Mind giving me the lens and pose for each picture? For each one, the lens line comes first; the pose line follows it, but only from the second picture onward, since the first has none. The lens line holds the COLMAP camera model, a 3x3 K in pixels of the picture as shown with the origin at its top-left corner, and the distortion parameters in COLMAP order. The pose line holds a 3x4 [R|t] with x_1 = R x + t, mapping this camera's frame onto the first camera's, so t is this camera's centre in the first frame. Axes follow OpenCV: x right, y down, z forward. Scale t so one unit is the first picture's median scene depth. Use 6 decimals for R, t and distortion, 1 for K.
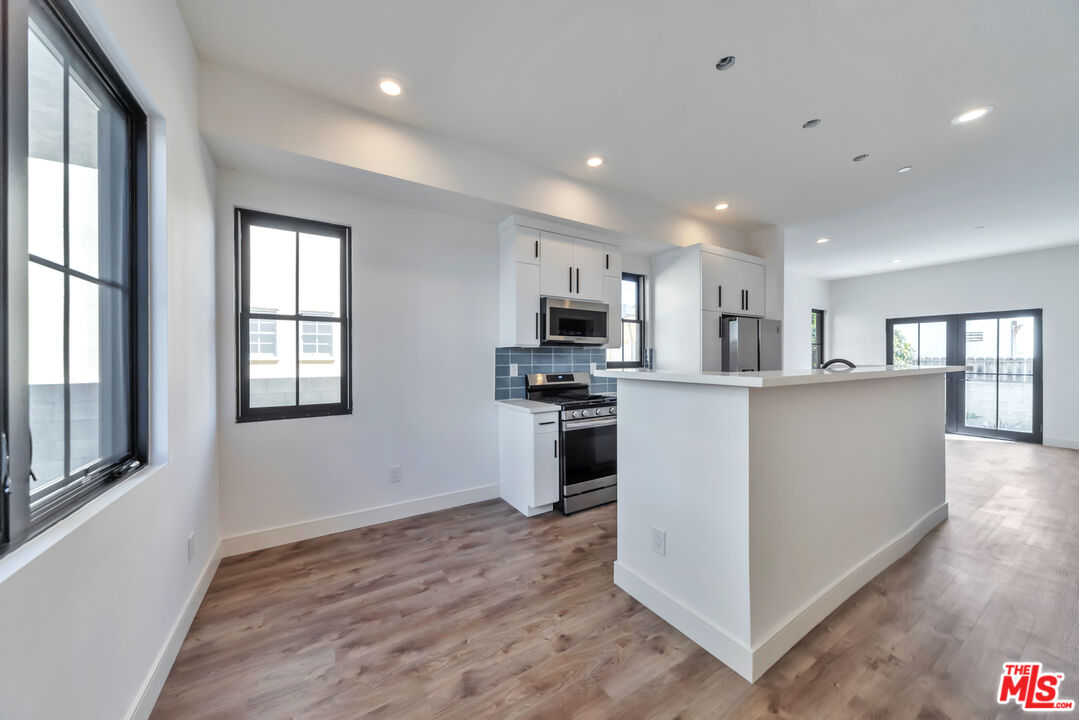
lens RADIAL K [[365.3, 0, 530.6], [0, 365.3, 360.2], [0, 0, 1]] dist [0.002583, 0.000018]
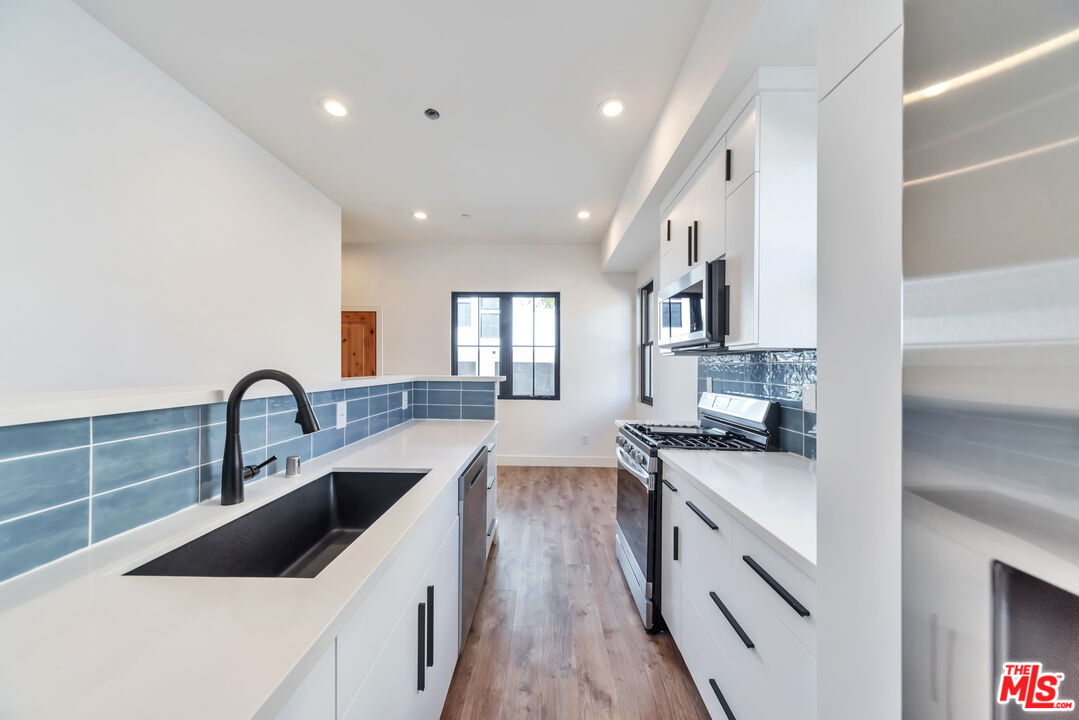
lens RADIAL K [[365.3, 0, 541.3], [0, 365.3, 364.1], [0, 0, 1]] dist [0.002583, 0.000018]
pose [[-0.520913, -0.005481, -0.853592, 0.947510], [-0.009043, 0.999959, -0.000902, -0.009462], [0.853562, 0.007249, -0.520941, 1.351578]]
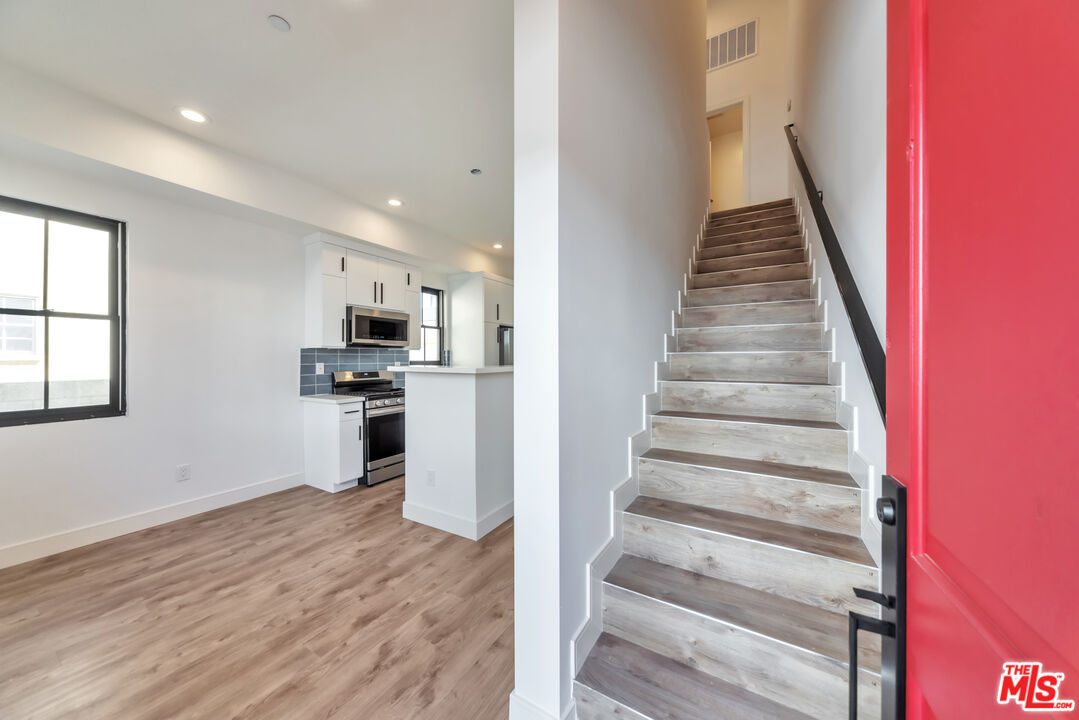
lens RADIAL K [[365.3, 0, 534.4], [0, 365.3, 356.8], [0, 0, 1]] dist [0.002583, 0.000018]
pose [[0.882541, 0.002123, 0.470231, 0.008879], [0.001970, 0.999964, -0.008214, 0.002445], [-0.470232, 0.008175, 0.882505, -0.363447]]
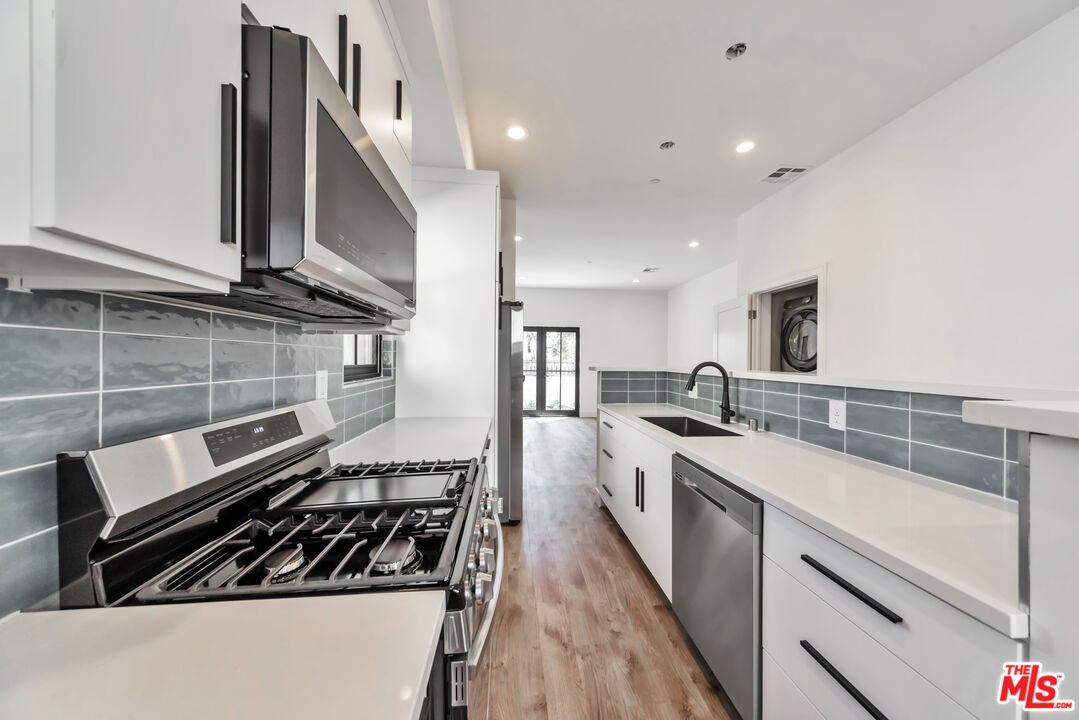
lens RADIAL K [[365.3, 0, 543.1], [0, 365.3, 360.0], [0, 0, 1]] dist [0.002583, 0.000018]
pose [[0.433640, 0.003711, 0.901079, -0.083193], [-0.001951, 0.999993, -0.003180, -0.002702], [-0.901084, -0.000379, 0.433644, 0.914845]]
